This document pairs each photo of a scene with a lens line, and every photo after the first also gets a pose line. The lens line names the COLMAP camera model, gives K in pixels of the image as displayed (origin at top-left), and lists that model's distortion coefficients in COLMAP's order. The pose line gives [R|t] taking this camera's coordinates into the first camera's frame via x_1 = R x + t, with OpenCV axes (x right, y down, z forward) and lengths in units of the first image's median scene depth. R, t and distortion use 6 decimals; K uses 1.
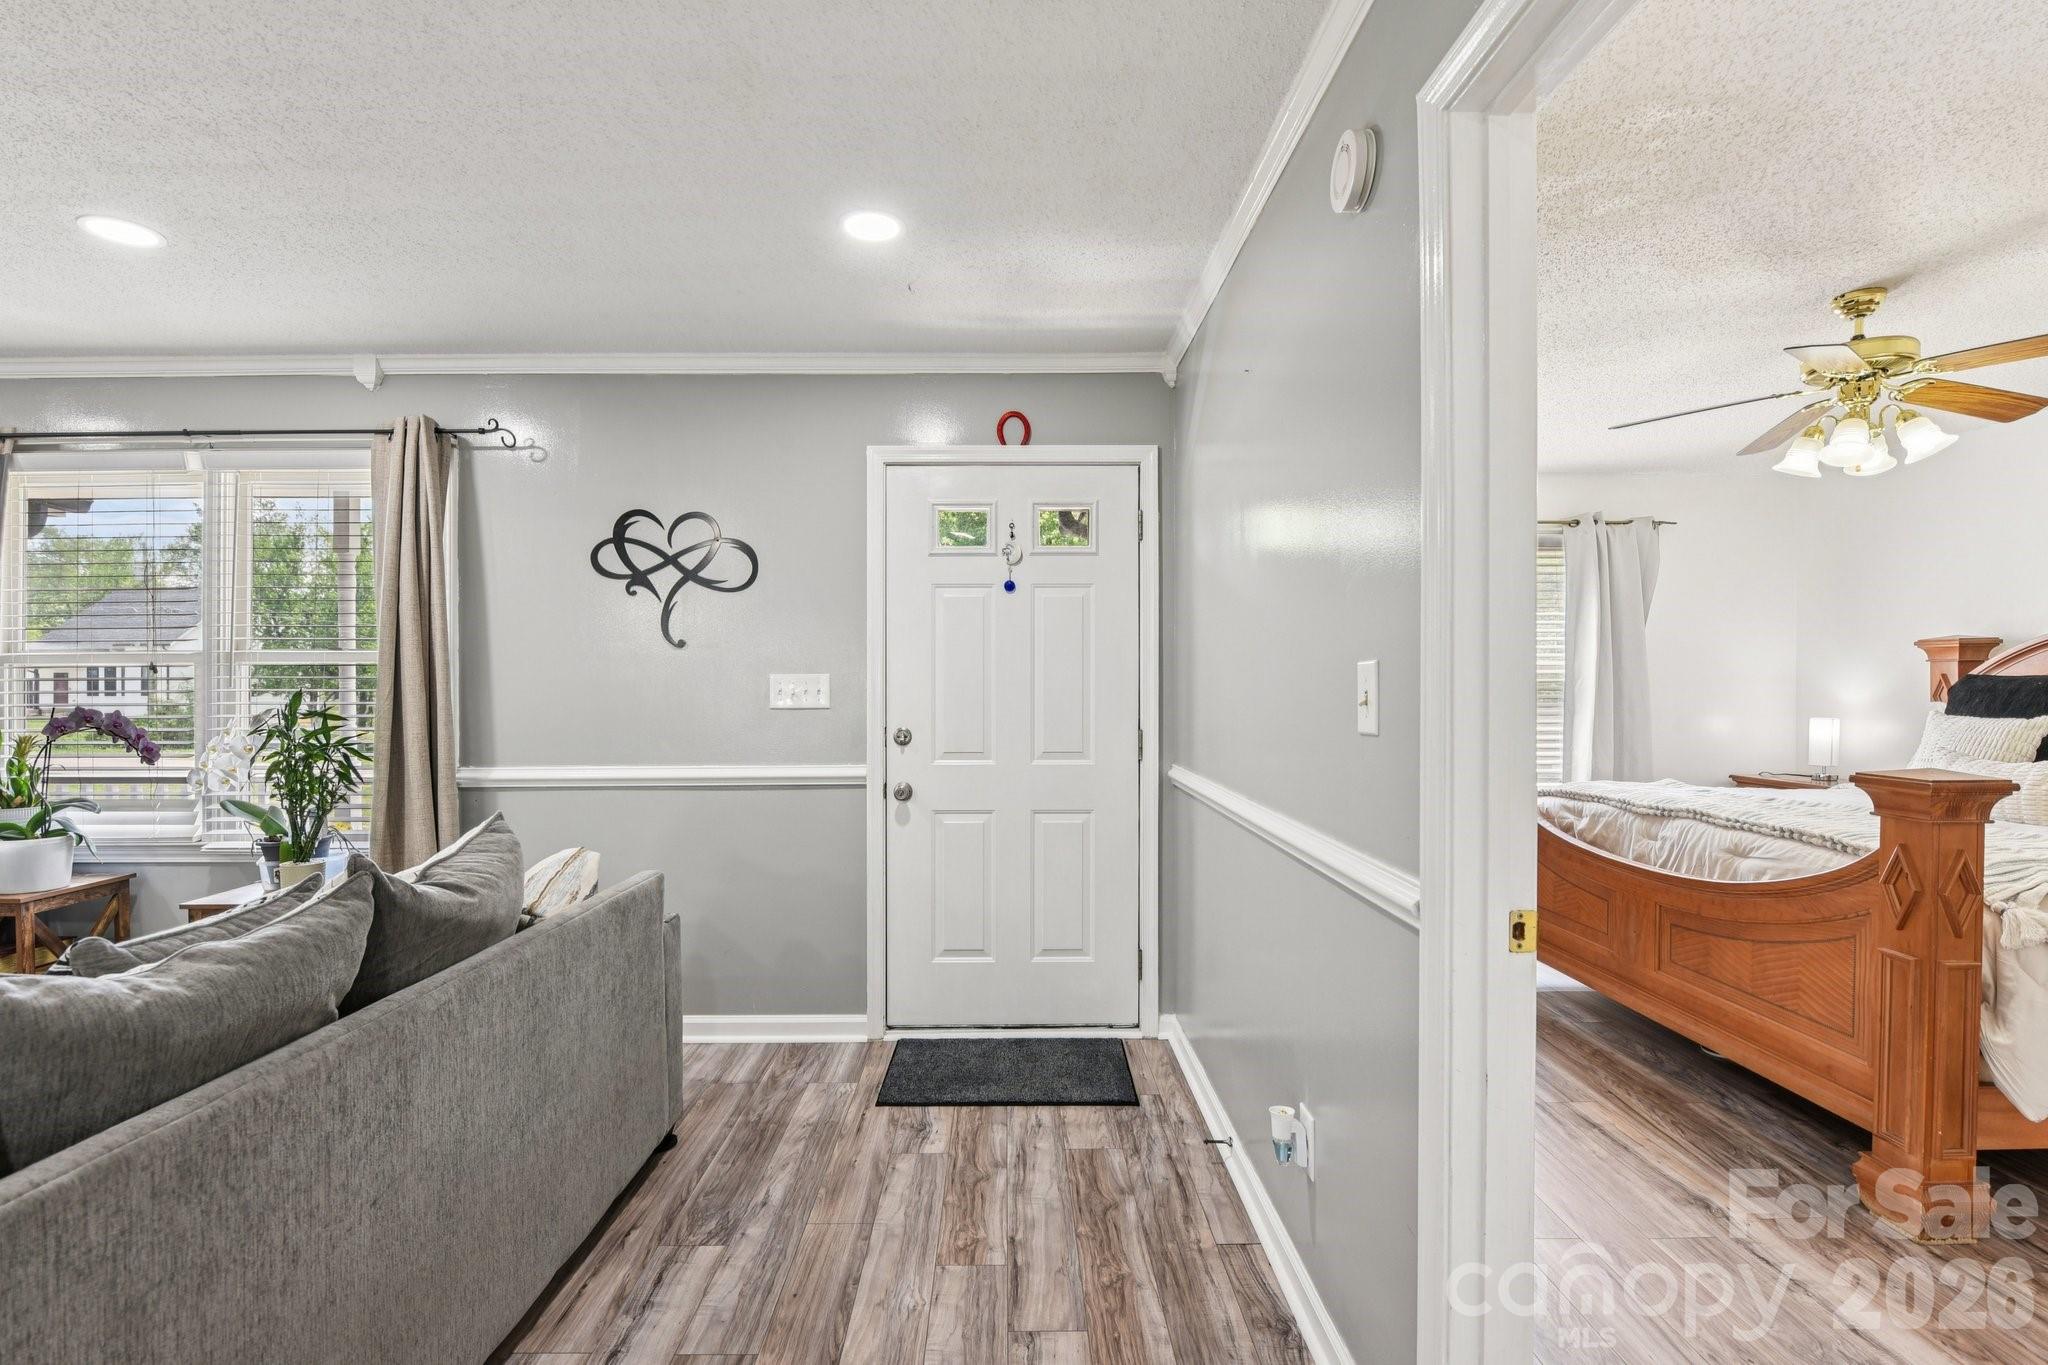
lens RADIAL K [[923.1, 0, 1016.2], [0, 923.1, 695.4], [0, 0, 1]] dist [-0.016547, -0.000830]
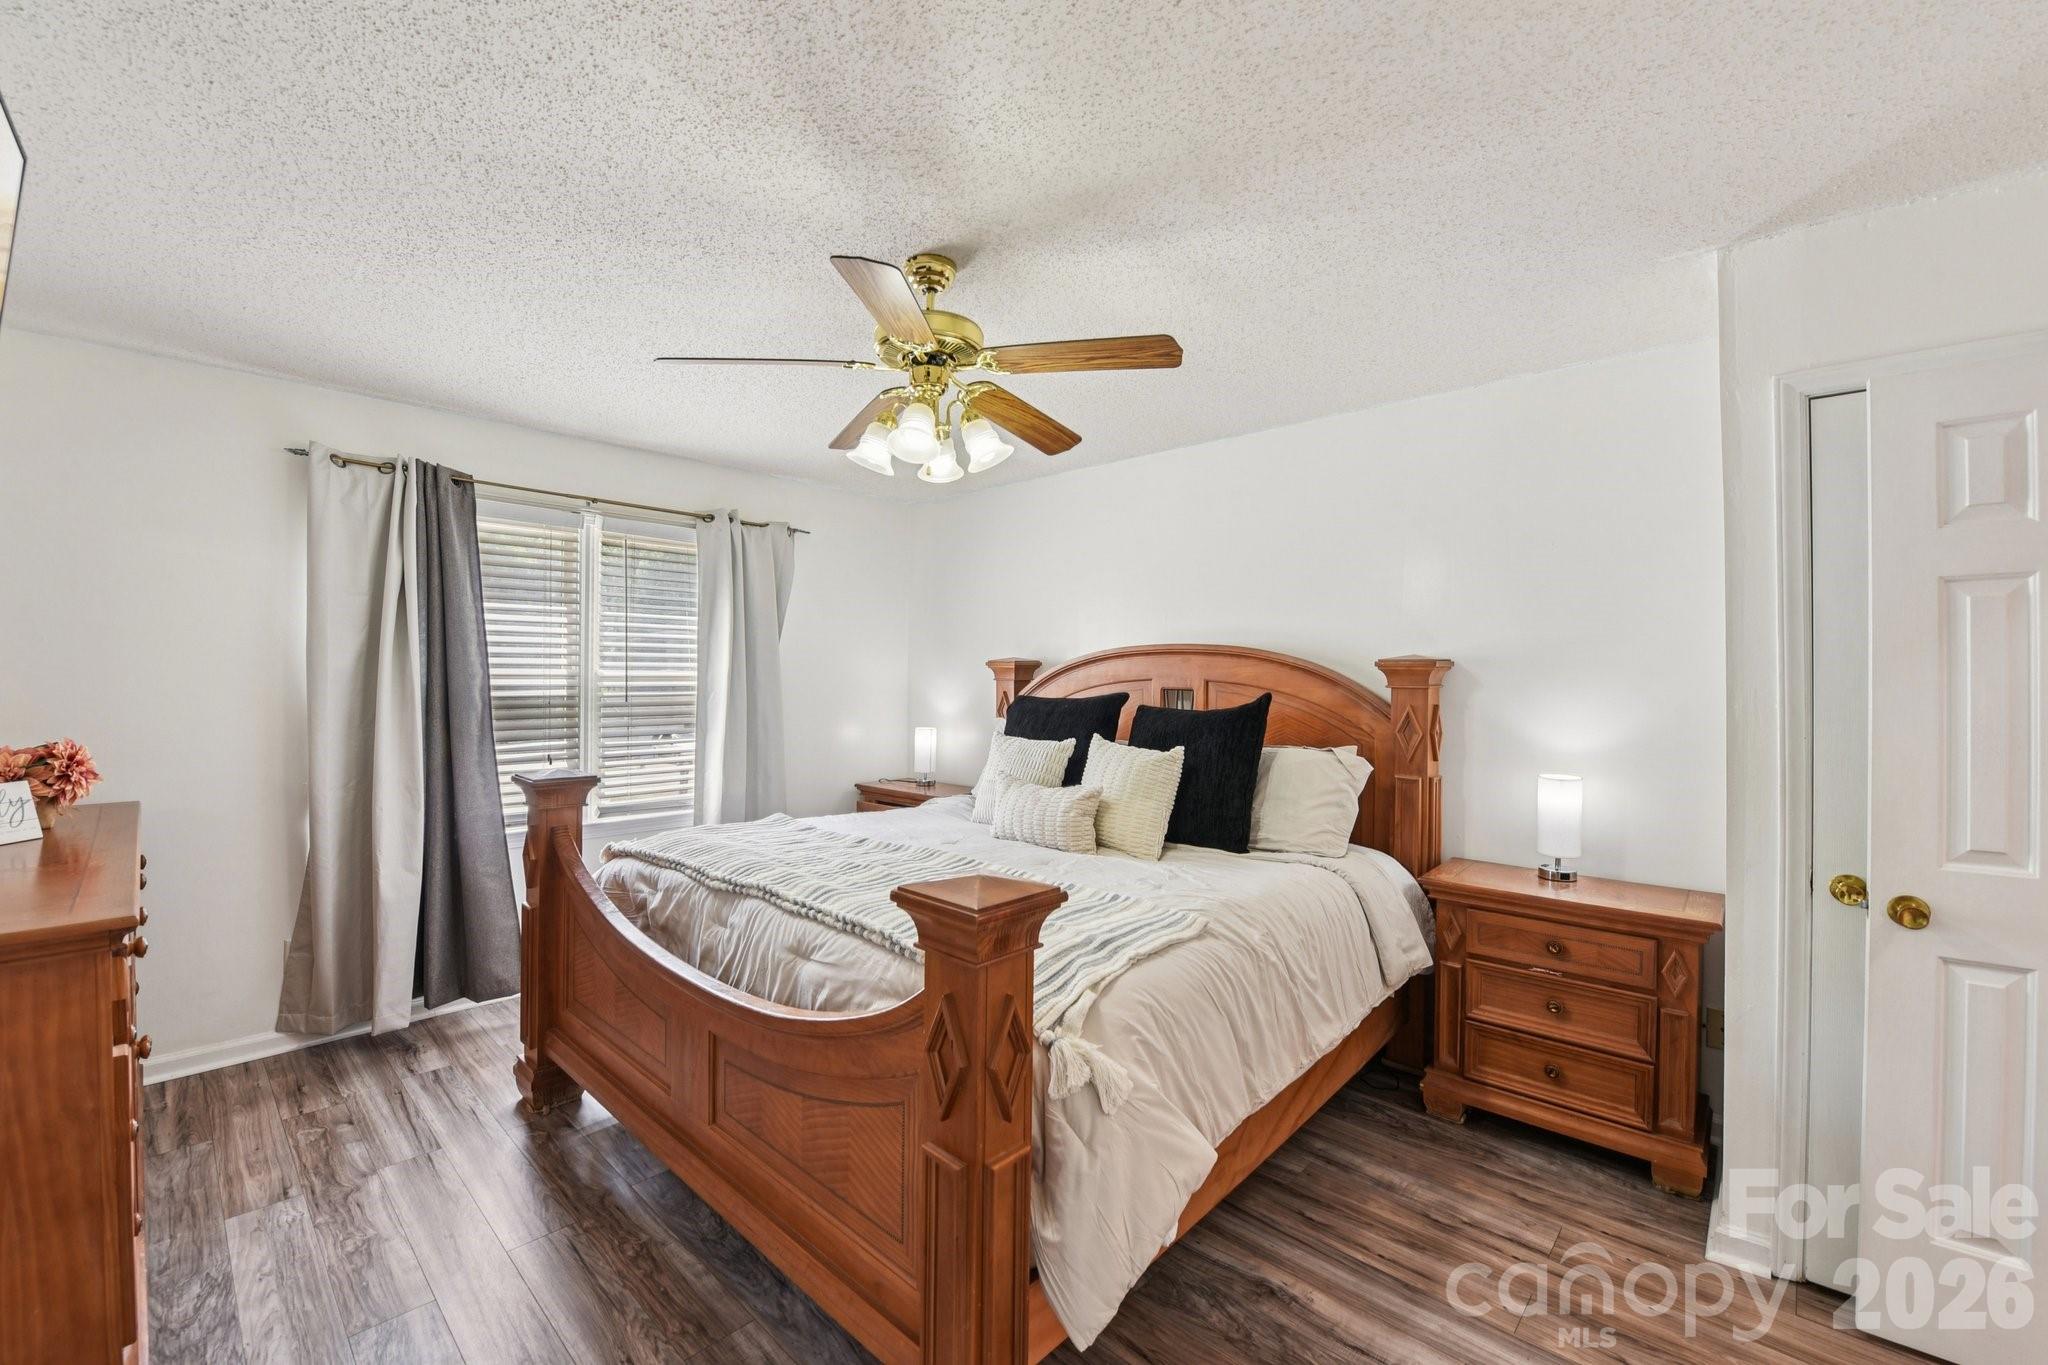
lens RADIAL K [[835.7, 0, 1016.5], [0, 835.7, 678.4], [0, 0, 1]] dist [-0.002155, -0.000264]
pose [[0.693223, 0.006477, 0.720694, 0.428940], [-0.004535, 0.999979, -0.004624, -0.053722], [-0.720708, -0.000063, 0.693238, 0.405328]]
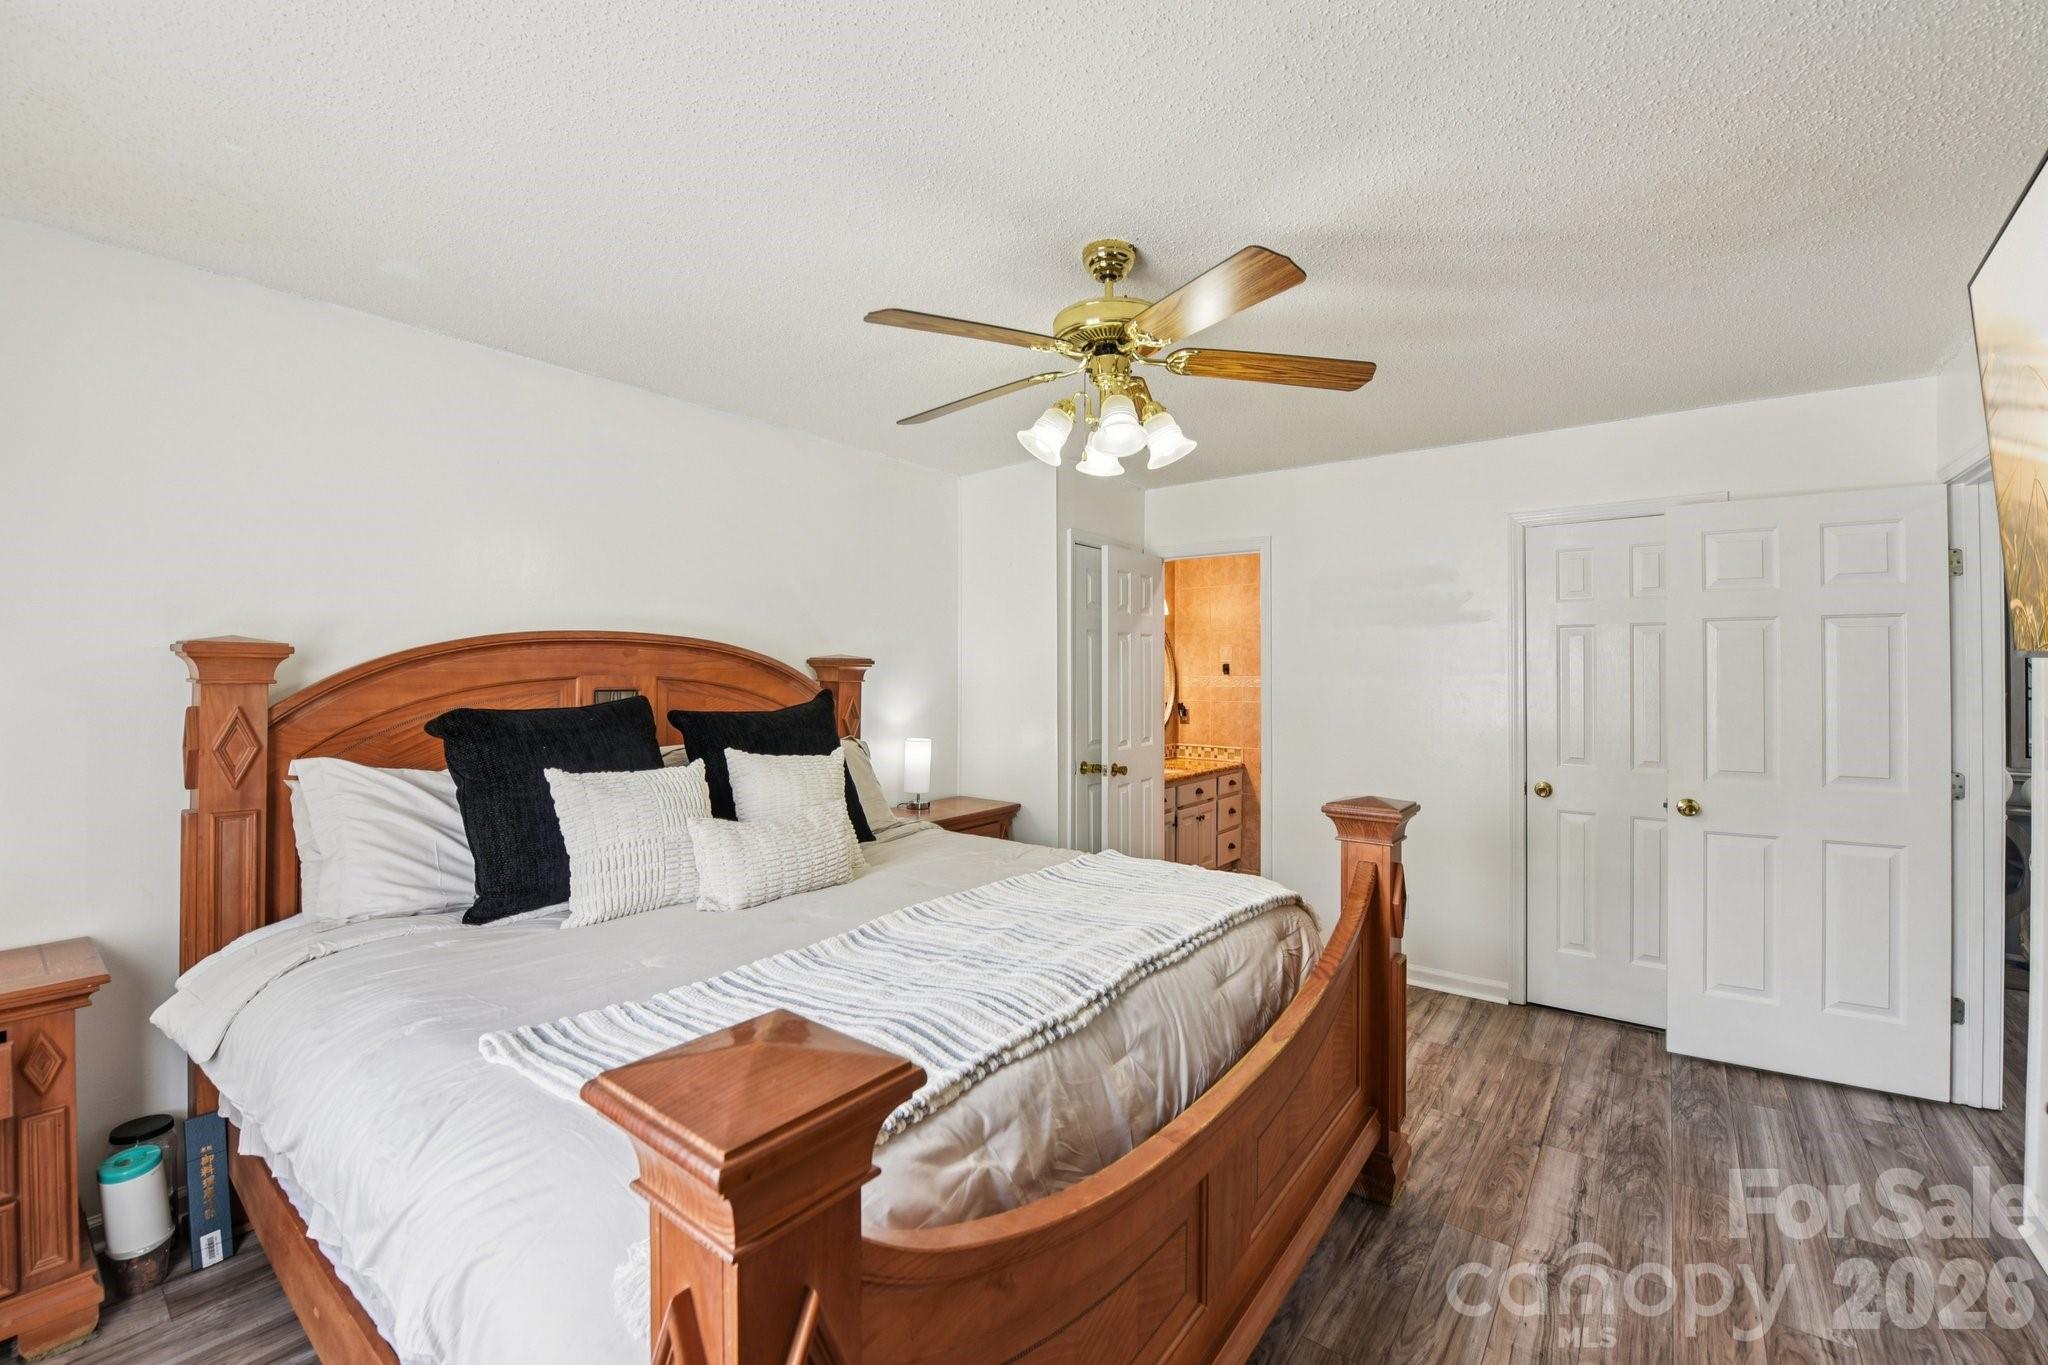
lens RADIAL K [[826.6, 0, 1012.1], [0, 826.6, 672.0], [0, 0, 1]] dist [0.000693, 0.000128]
pose [[-0.785244, 0.000716, 0.619186, 0.541857], [0.000217, 1.000000, -0.000881, -0.065348], [-0.619186, -0.000558, -0.785244, 1.650751]]
